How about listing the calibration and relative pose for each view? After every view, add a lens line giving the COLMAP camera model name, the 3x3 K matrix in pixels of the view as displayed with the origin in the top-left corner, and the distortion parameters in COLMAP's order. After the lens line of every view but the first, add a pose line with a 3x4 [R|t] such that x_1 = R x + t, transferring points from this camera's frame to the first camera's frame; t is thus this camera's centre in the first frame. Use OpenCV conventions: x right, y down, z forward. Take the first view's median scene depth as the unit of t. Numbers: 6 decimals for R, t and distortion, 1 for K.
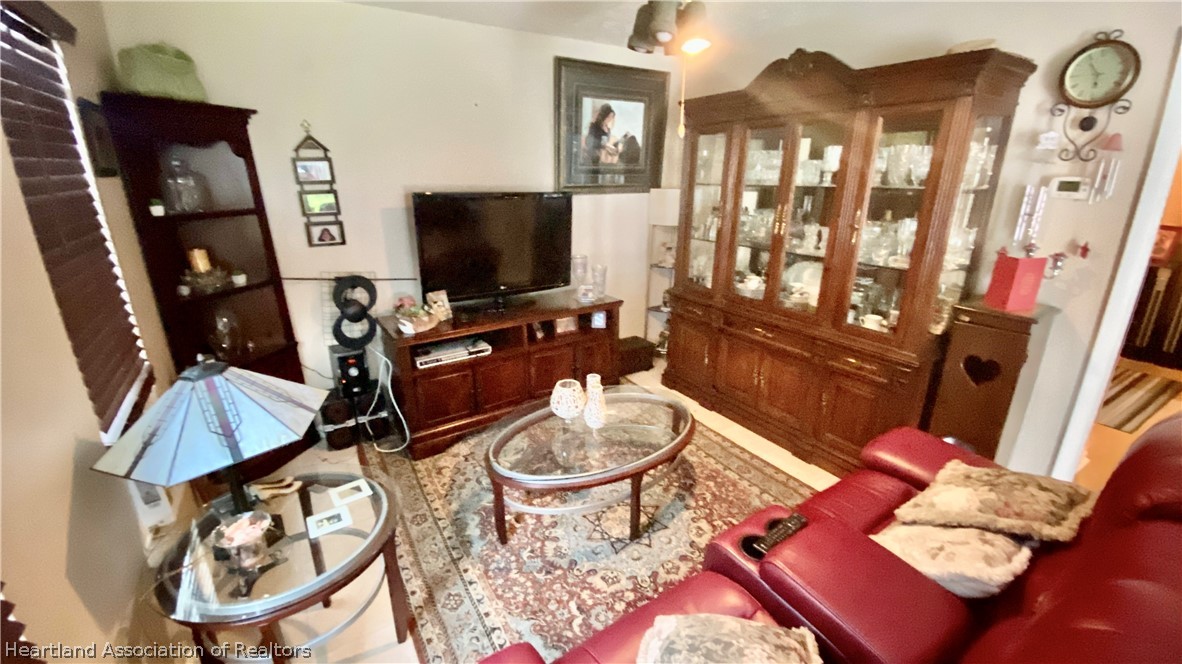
lens RADIAL K [[494.2, 0, 591.0], [0, 494.2, 332.0], [0, 0, 1]] dist [0.000374, -0.000075]
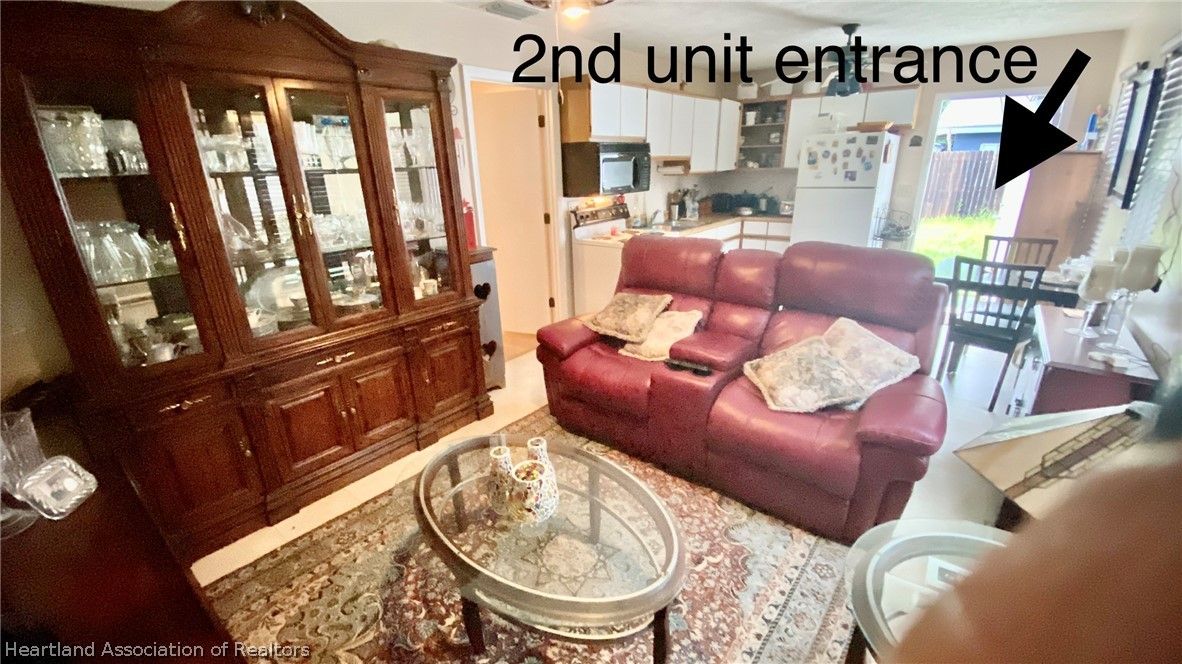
lens RADIAL K [[494.2, 0, 591.0], [0, 494.2, 332.0], [0, 0, 1]] dist [0.000374, -0.000075]
pose [[-0.326902, -0.311694, 0.892178, -0.463870], [0.314082, 0.854553, 0.413631, -0.229016], [-0.891340, 0.415434, -0.181458, 0.757289]]
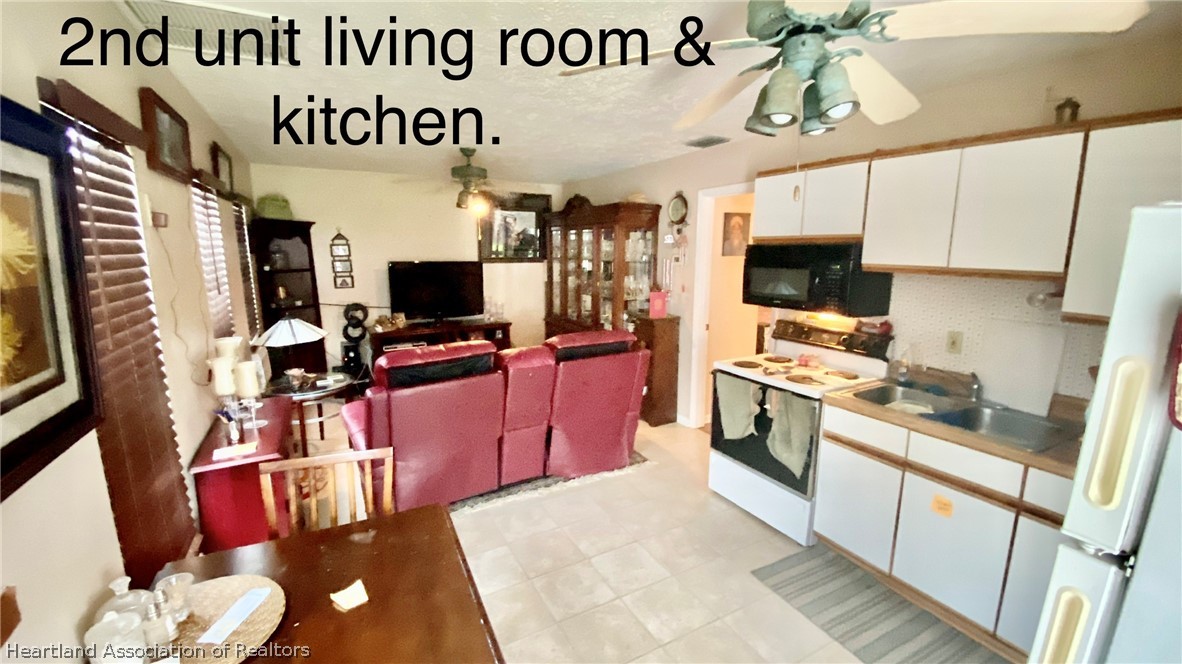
lens RADIAL K [[479.5, 0, 591.0], [0, 479.5, 332.0], [0, 0, 1]] dist [0.001560, 0.000000]
pose [[0.998412, 0.016994, -0.053710, 0.524987], [-0.023865, 0.991225, -0.130011, 0.213615], [0.051029, 0.131086, 0.990057, -0.770907]]
